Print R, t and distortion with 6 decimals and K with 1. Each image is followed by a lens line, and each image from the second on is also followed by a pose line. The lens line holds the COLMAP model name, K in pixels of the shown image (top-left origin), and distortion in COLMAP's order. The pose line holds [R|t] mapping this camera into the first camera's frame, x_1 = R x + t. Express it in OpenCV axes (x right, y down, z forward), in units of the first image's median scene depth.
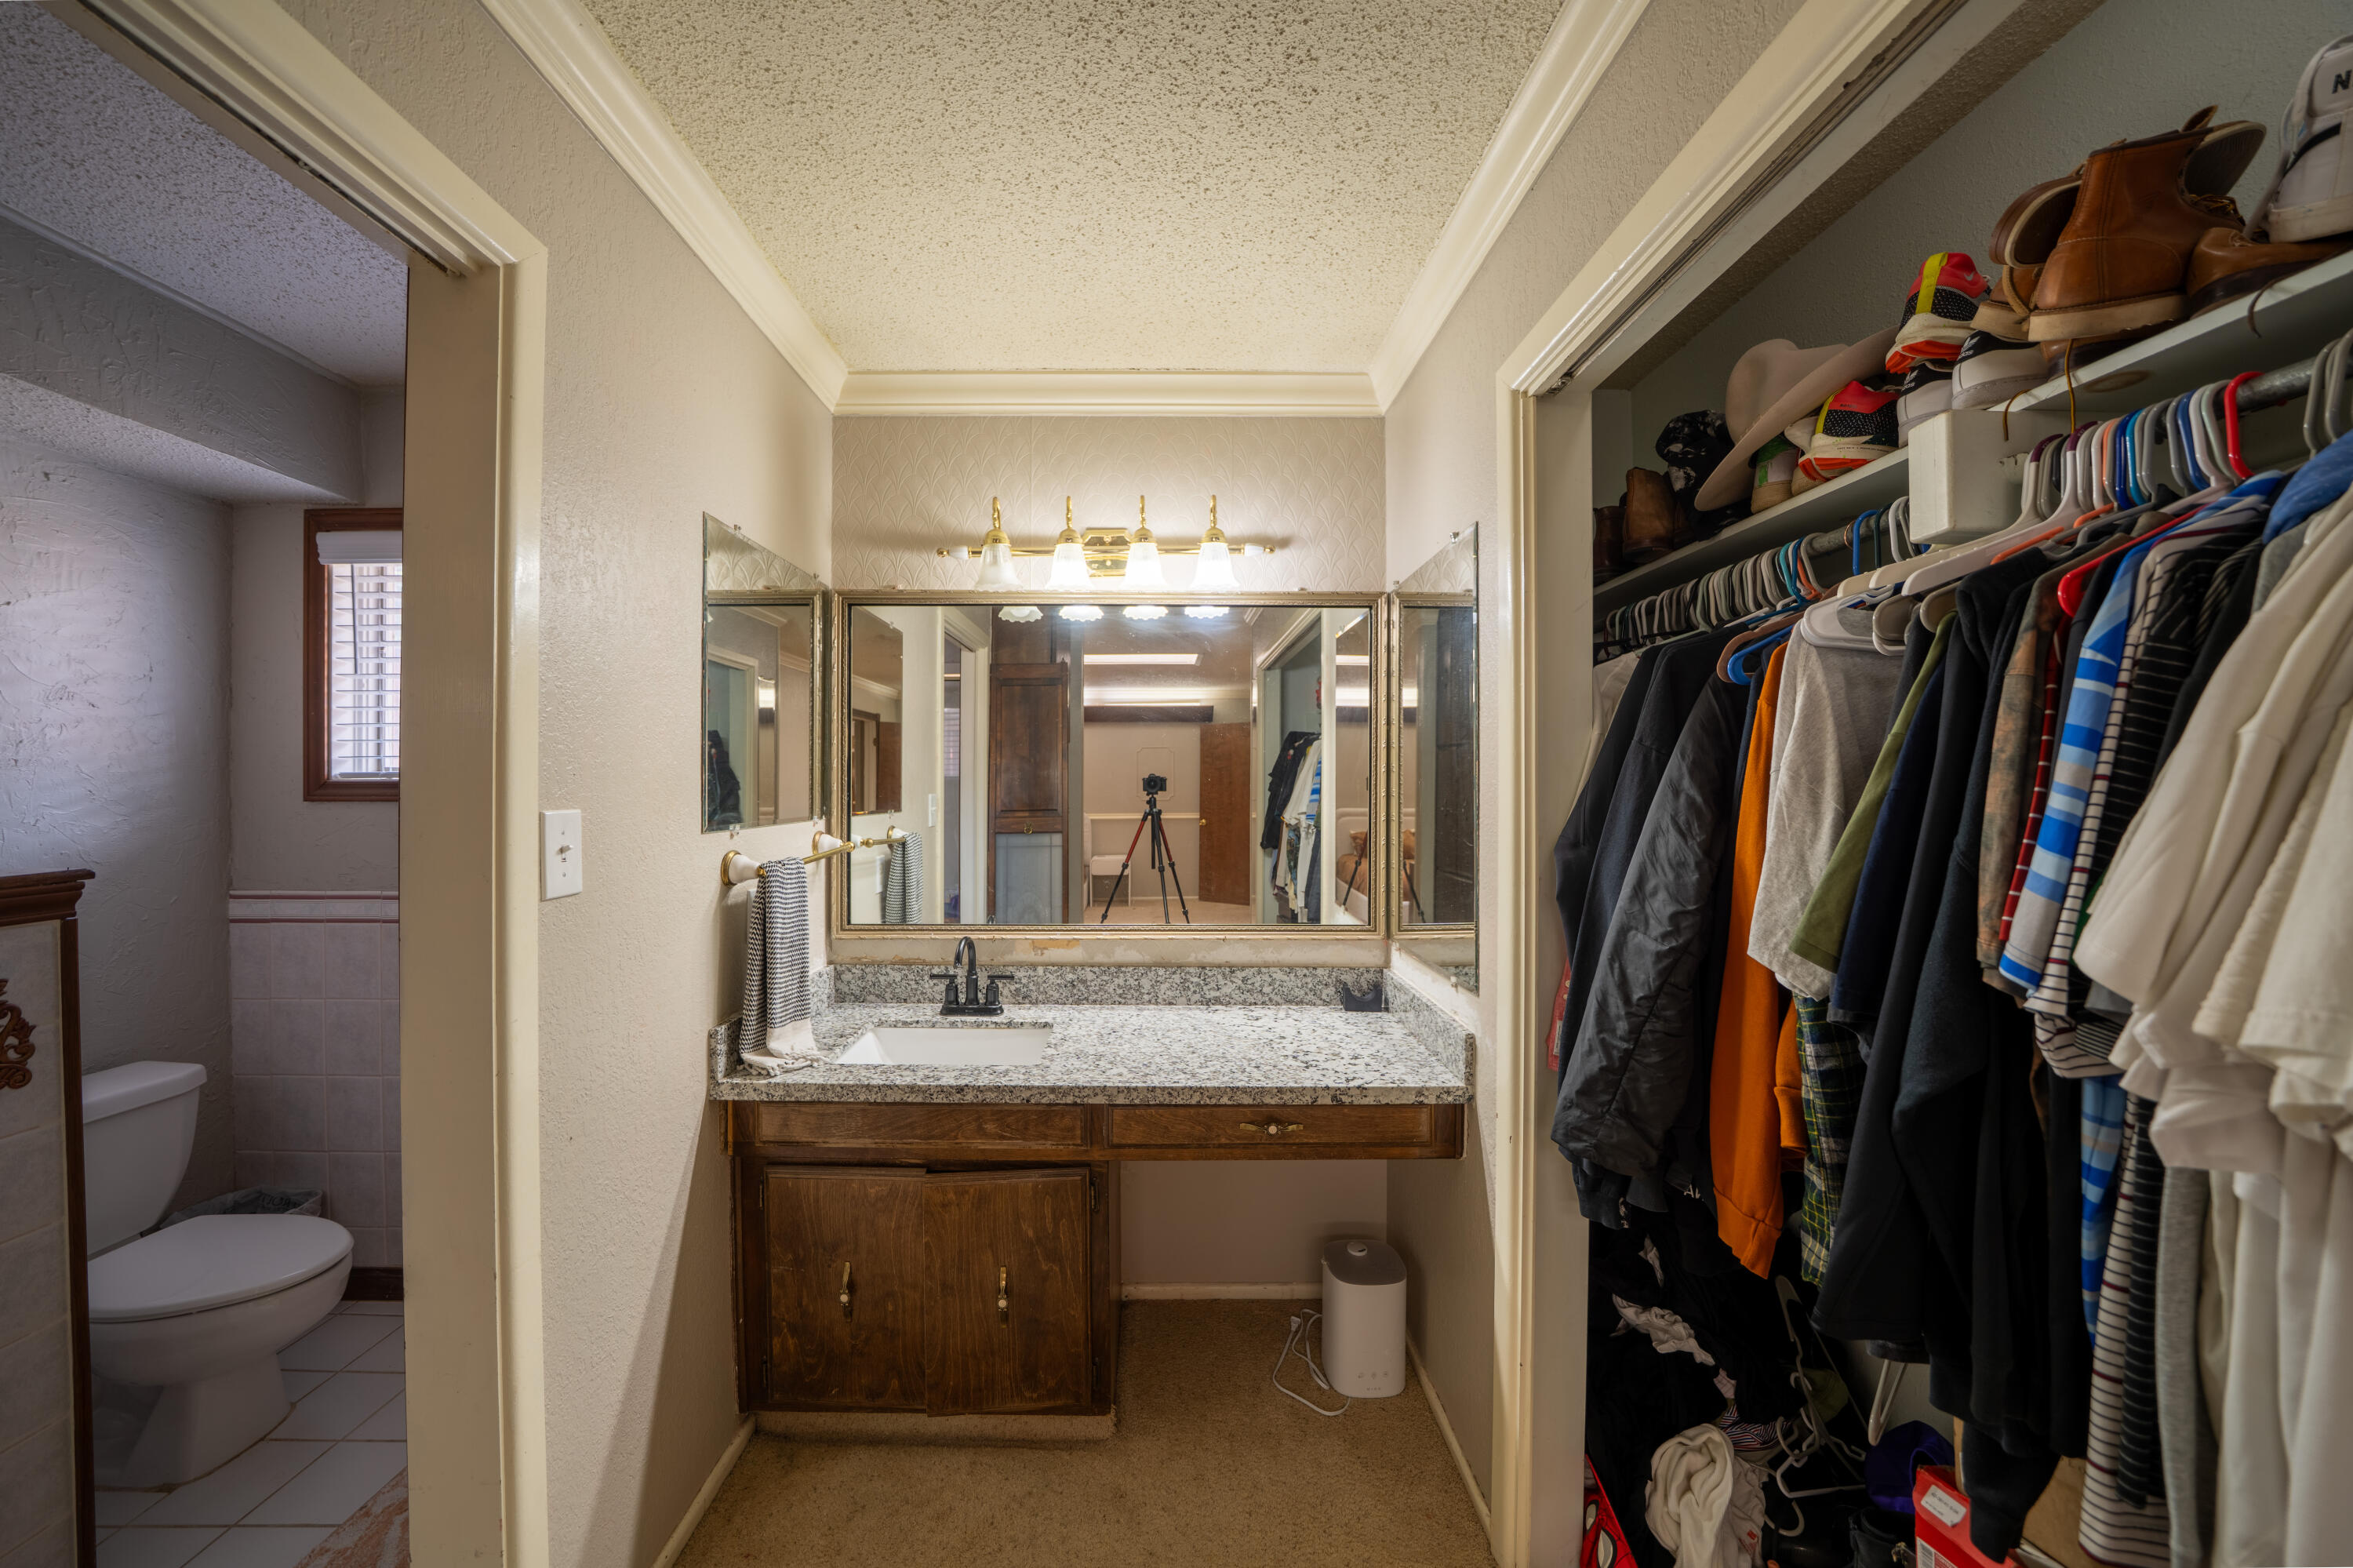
lens RADIAL K [[821.9, 0, 1161.6], [0, 821.9, 785.9], [0, 0, 1]] dist [-0.025785, 0.002865]
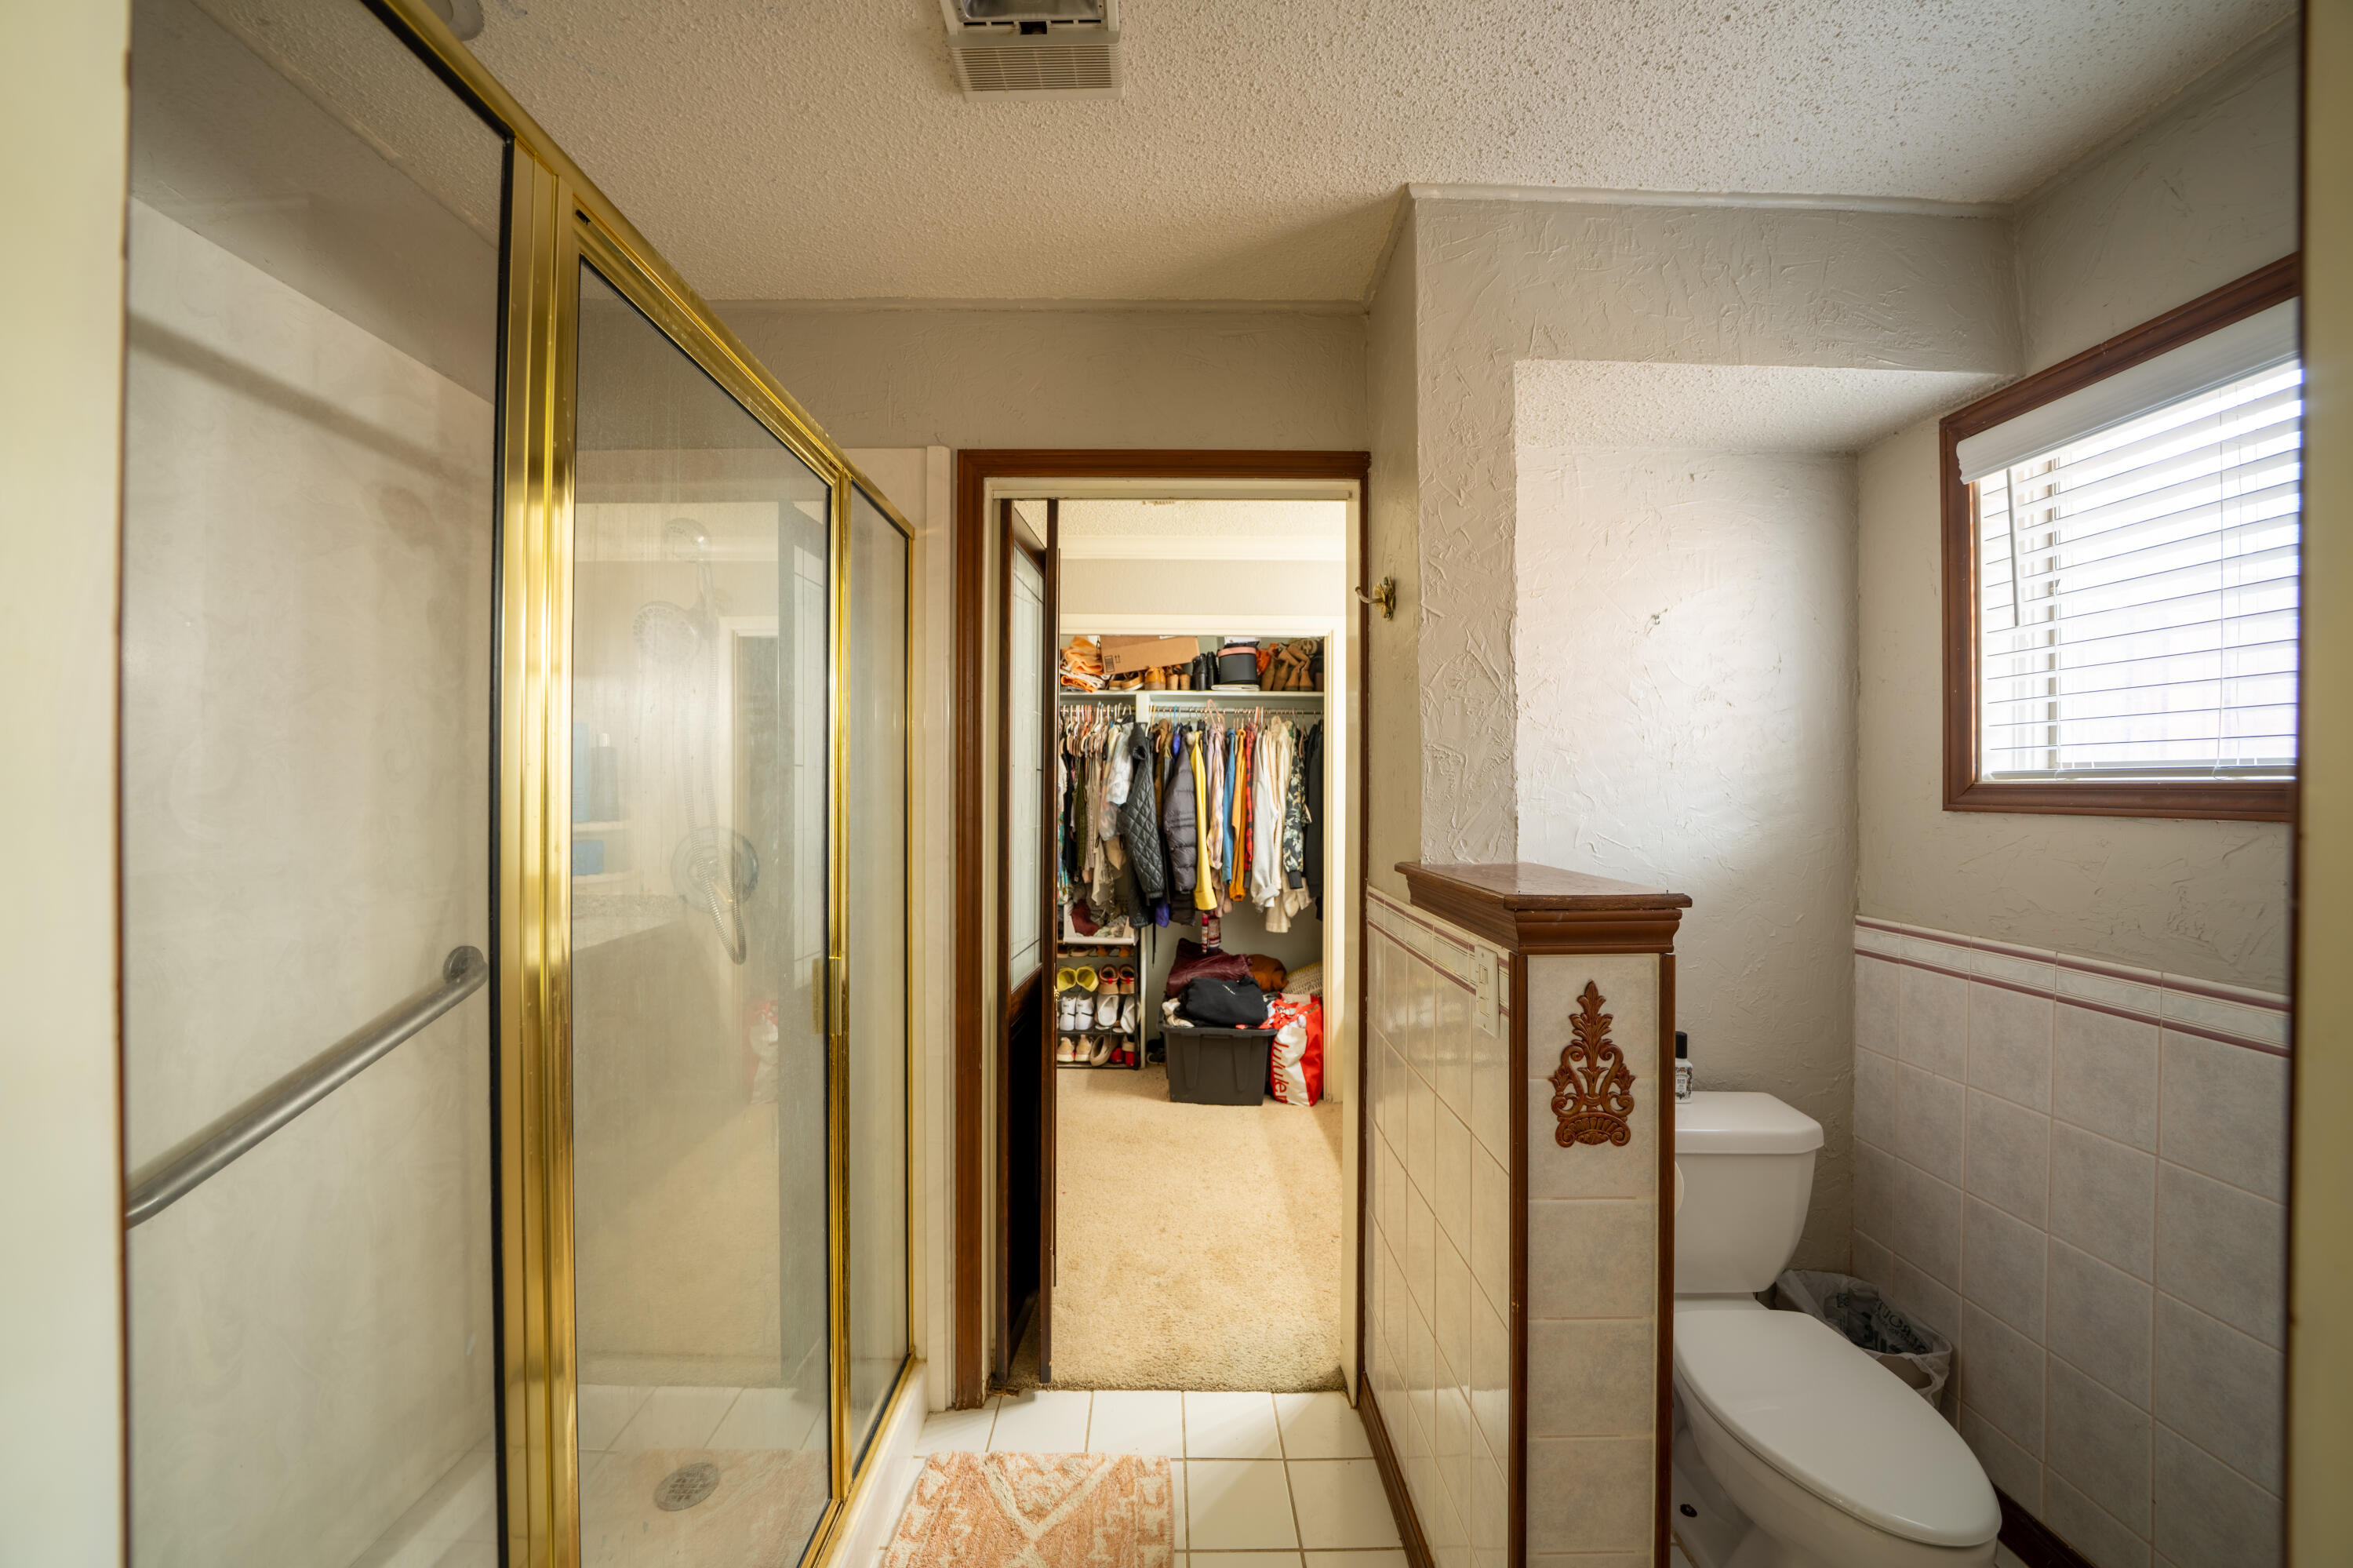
lens RADIAL K [[821.9, 0, 1161.6], [0, 821.9, 785.9], [0, 0, 1]] dist [-0.025785, 0.002865]
pose [[-0.012813, -0.000425, -0.999918, -0.320377], [-0.005216, 0.999986, -0.000359, 0.000466], [0.999904, 0.005211, -0.012815, 0.288056]]
